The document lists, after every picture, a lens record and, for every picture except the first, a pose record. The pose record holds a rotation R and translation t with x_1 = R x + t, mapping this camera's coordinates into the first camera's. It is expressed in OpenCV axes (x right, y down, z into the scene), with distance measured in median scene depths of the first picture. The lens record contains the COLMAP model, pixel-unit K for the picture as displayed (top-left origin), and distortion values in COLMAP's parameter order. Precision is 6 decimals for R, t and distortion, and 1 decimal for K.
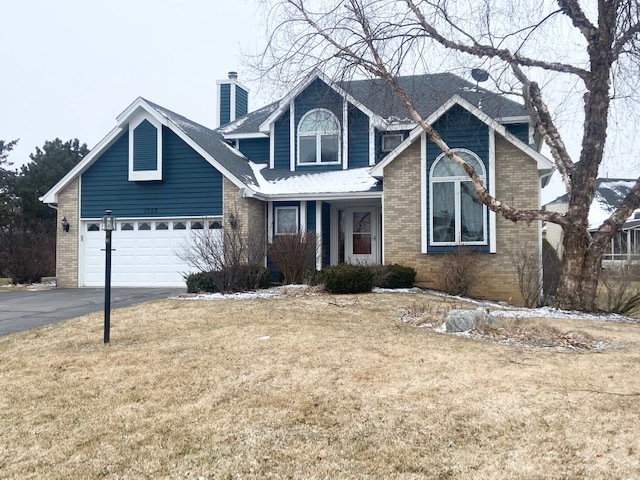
lens RADIAL K [[700.8, 0, 320.0], [0, 700.8, 240.0], [0, 0, 1]] dist [0.104642, -0.005811]
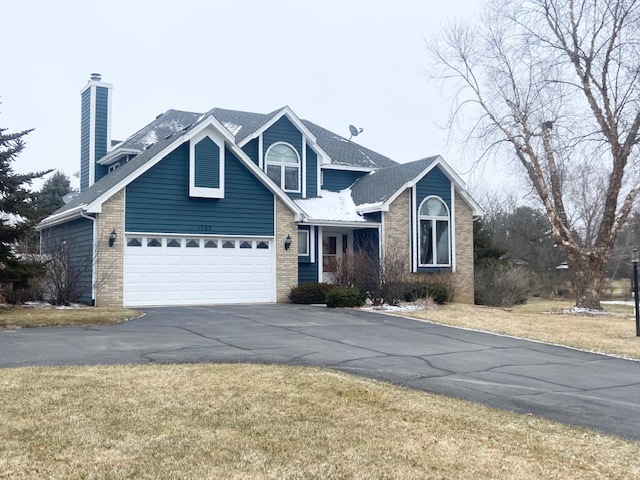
lens RADIAL K [[700.8, 0, 320.0], [0, 700.8, 240.0], [0, 0, 1]] dist [0.104642, -0.005811]
pose [[0.693692, 0.036593, 0.719342, -0.836779], [-0.024126, 0.999329, -0.027570, -0.001250], [-0.719868, 0.001770, 0.694109, 0.197454]]
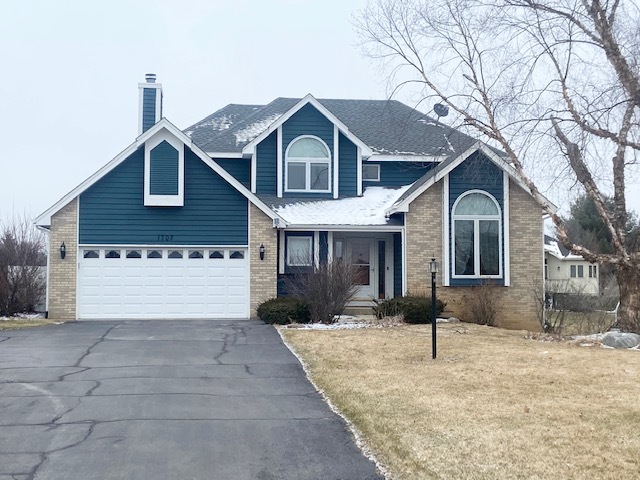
lens RADIAL K [[941.5, 0, 326.1], [0, 941.5, 241.4], [0, 0, 1]] dist [0.106531, 0.000366]
pose [[0.927375, 0.022783, 0.373439, -0.509255], [-0.016705, 0.999670, -0.019506, -0.015820], [-0.373760, 0.011852, 0.927450, -0.240636]]
